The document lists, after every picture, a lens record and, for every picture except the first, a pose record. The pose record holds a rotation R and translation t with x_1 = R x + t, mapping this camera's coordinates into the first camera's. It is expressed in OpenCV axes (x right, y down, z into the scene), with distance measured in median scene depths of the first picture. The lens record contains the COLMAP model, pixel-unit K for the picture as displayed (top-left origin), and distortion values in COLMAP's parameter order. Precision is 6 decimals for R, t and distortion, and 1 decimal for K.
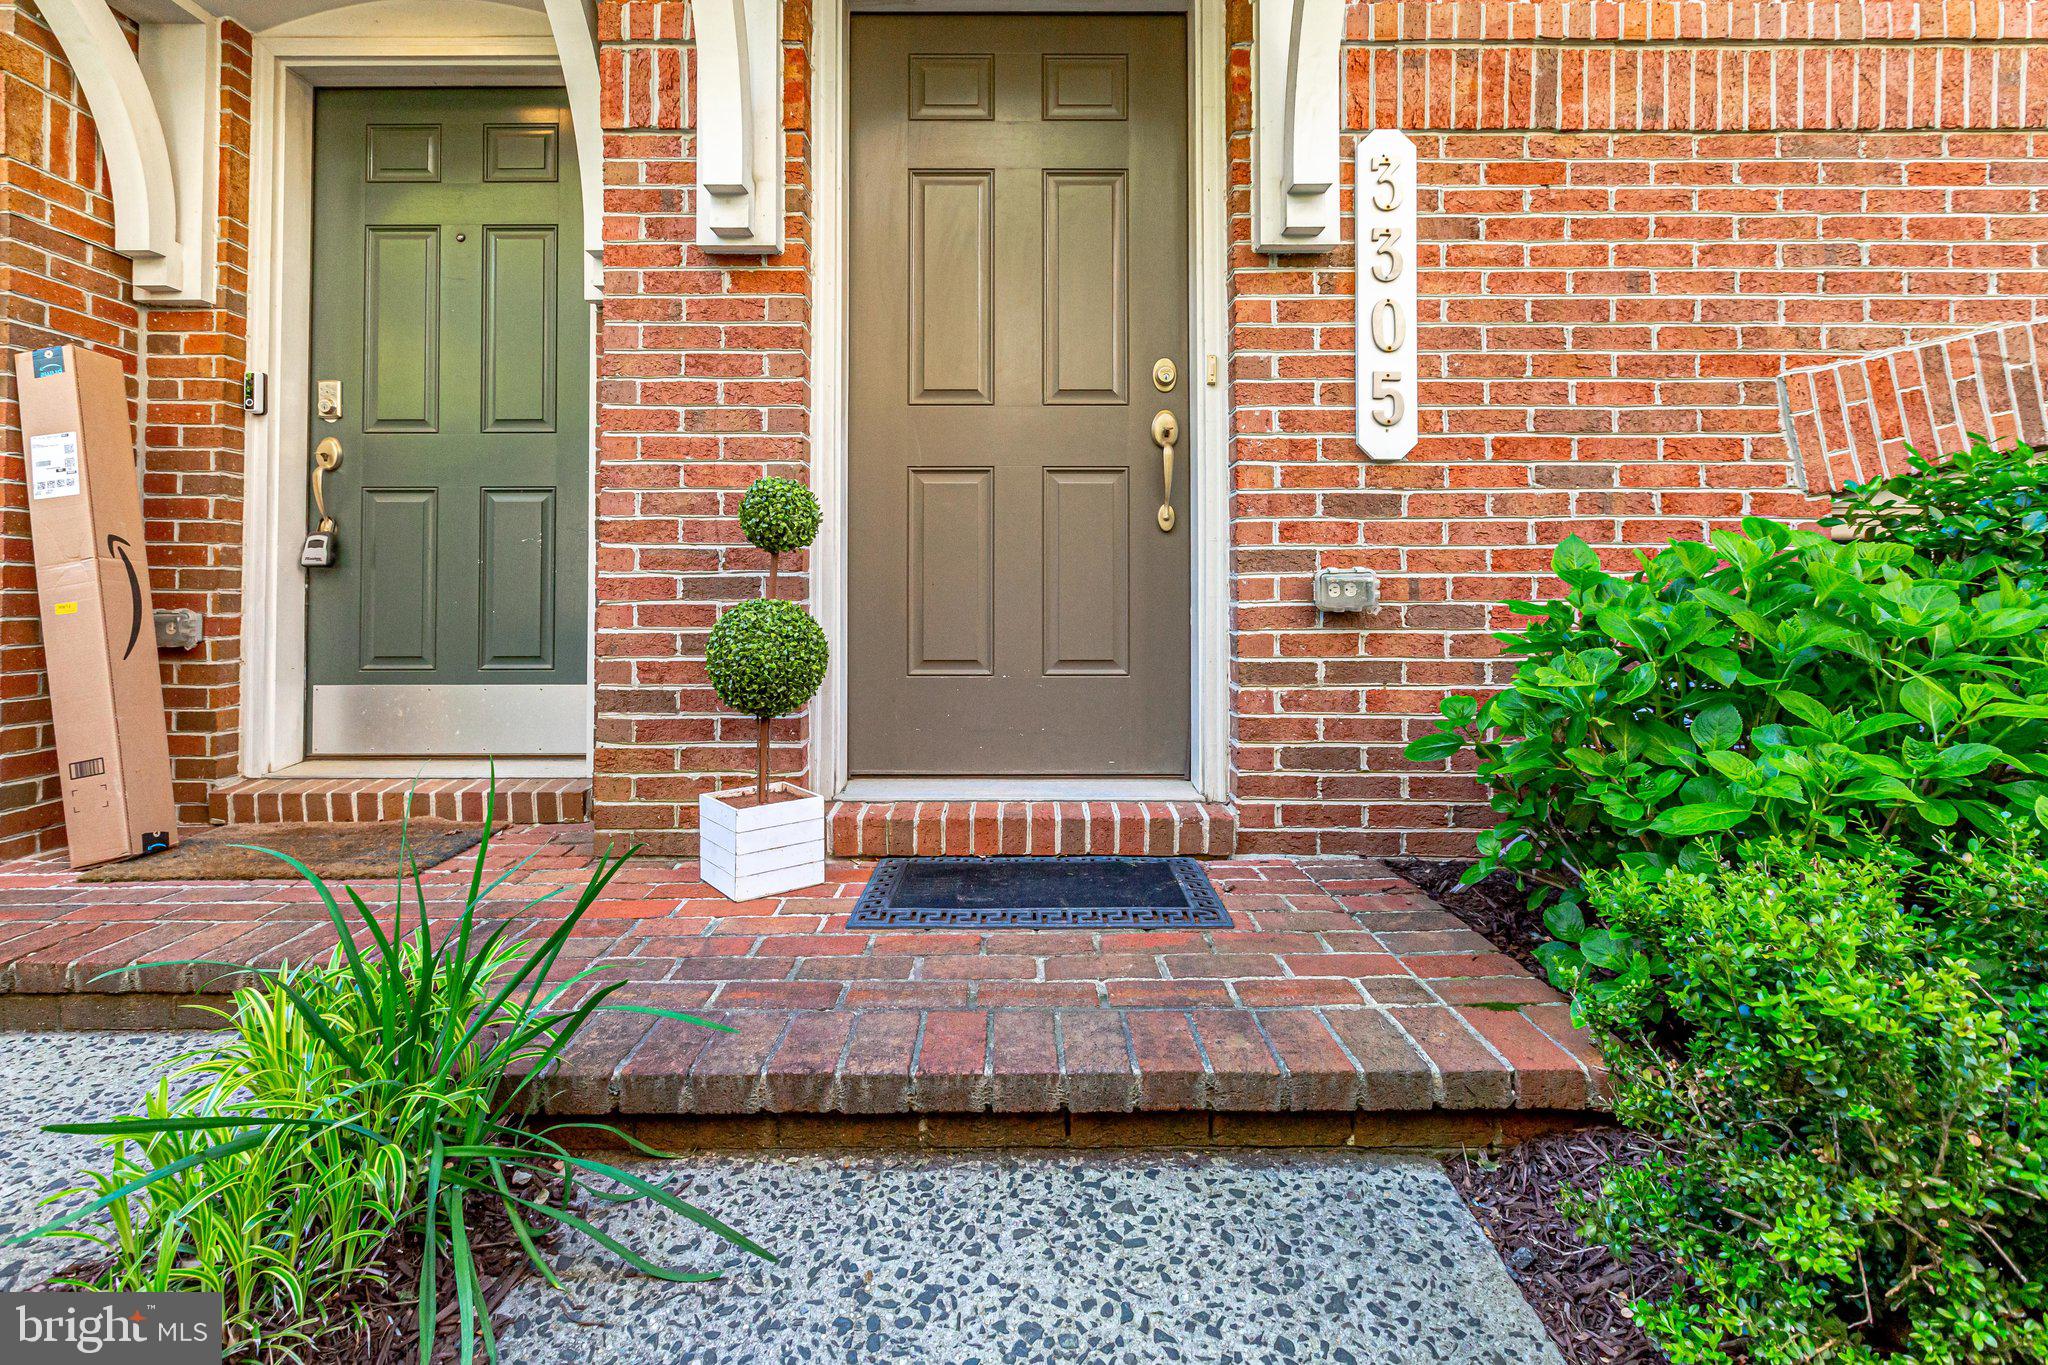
lens RADIAL K [[891.2, 0, 1024.0], [0, 891.2, 682.5], [0, 0, 1]] dist [-0.000151, -0.001944]
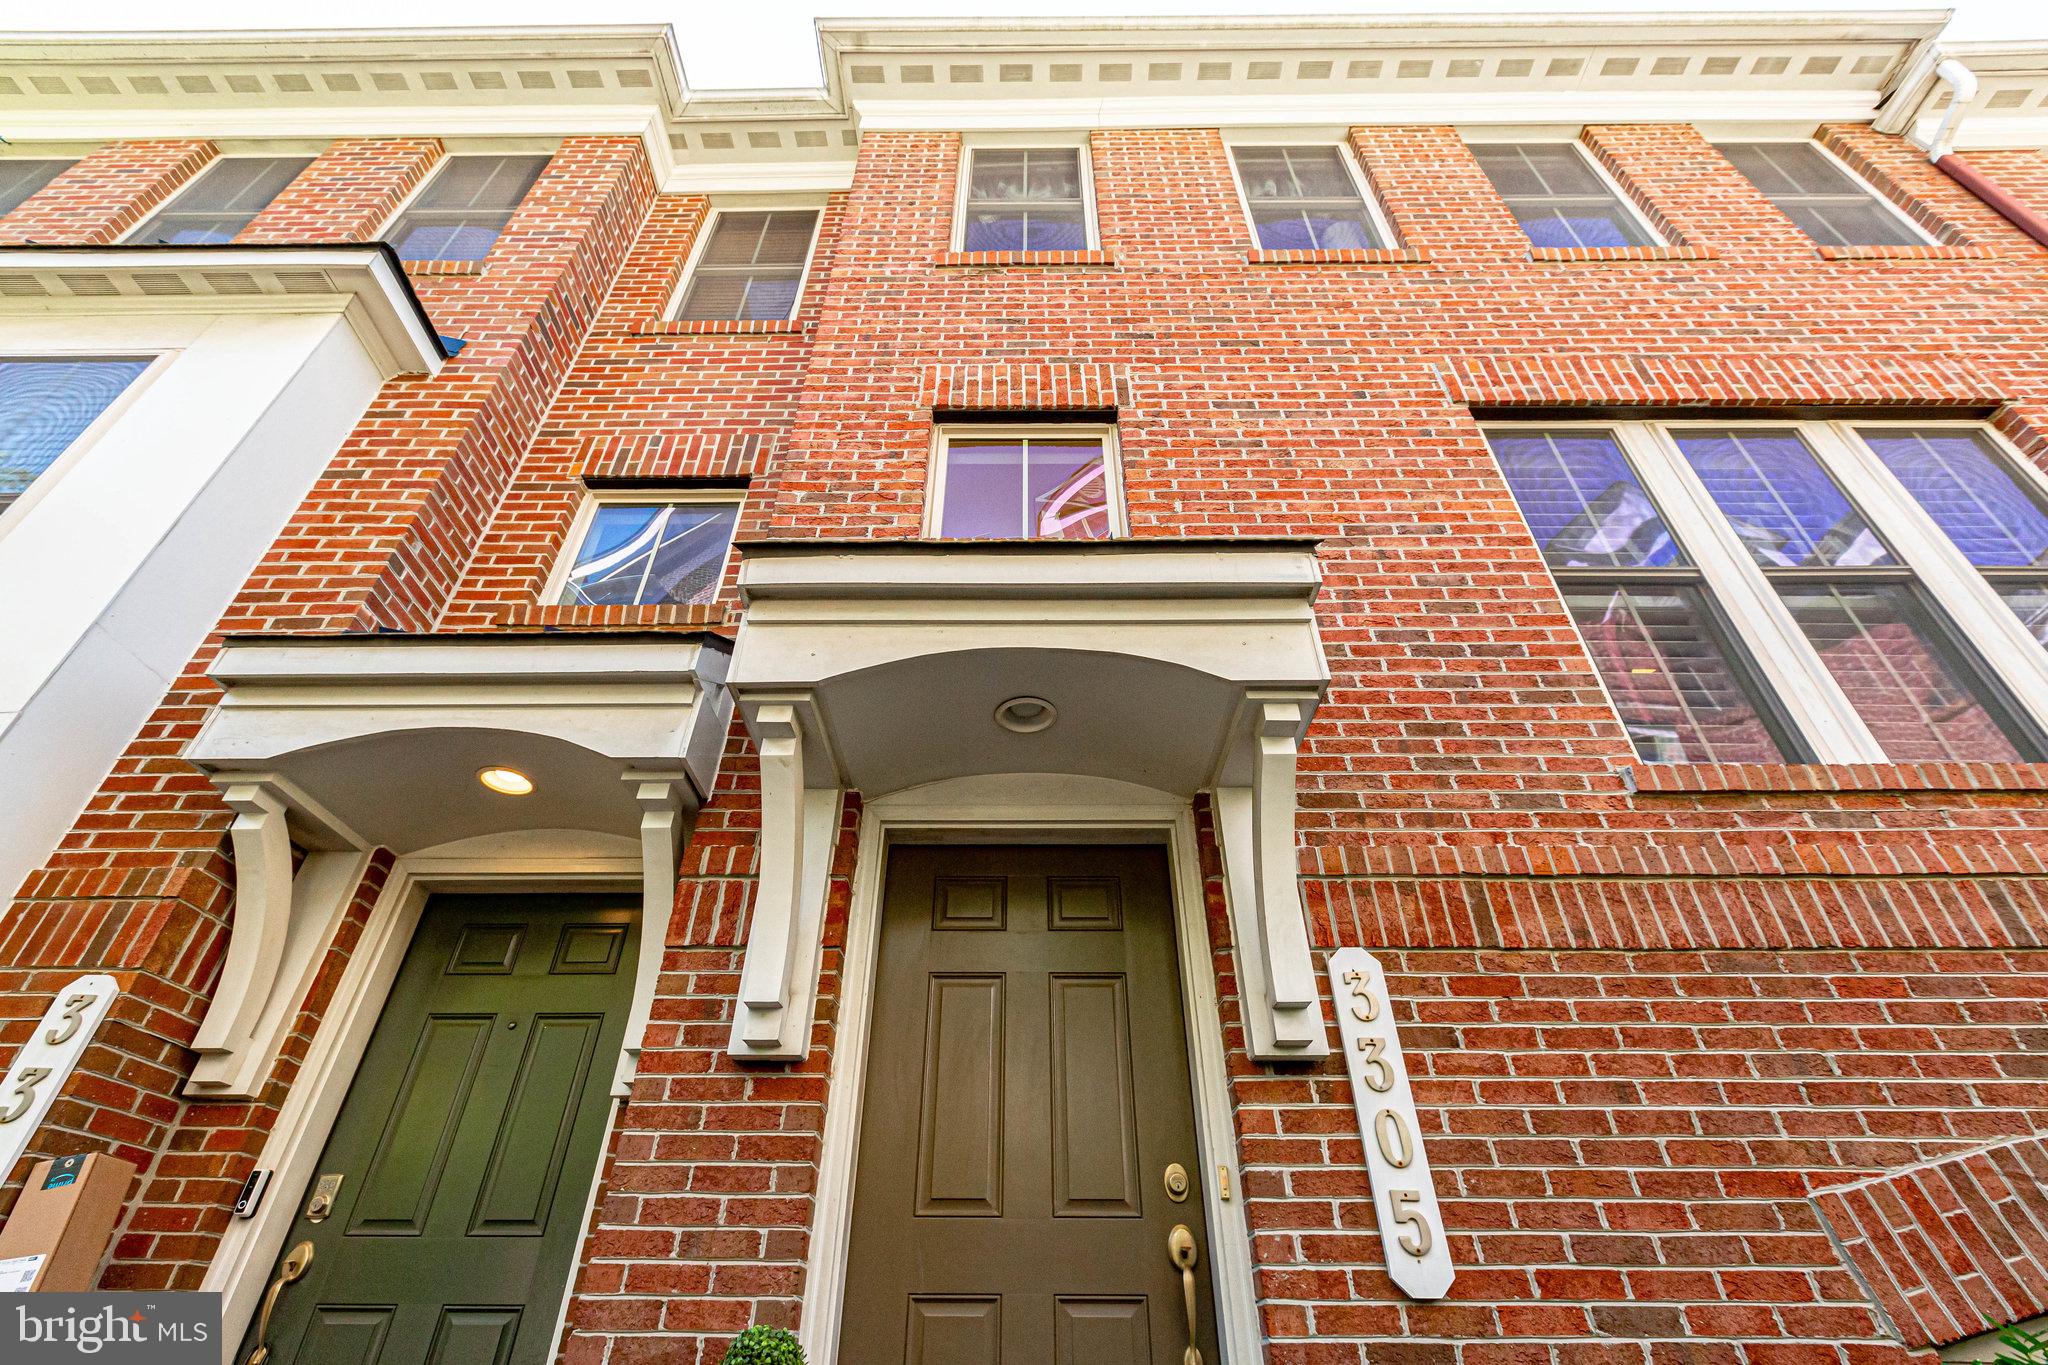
lens RADIAL K [[908.2, 0, 1024.0], [0, 908.2, 682.5], [0, 0, 1]] dist [-0.002777, -0.000968]
pose [[0.999880, -0.008555, -0.012897, 0.007543], [-0.000756, 0.805335, -0.592819, -0.204832], [0.015458, 0.592758, 0.805232, -0.139106]]
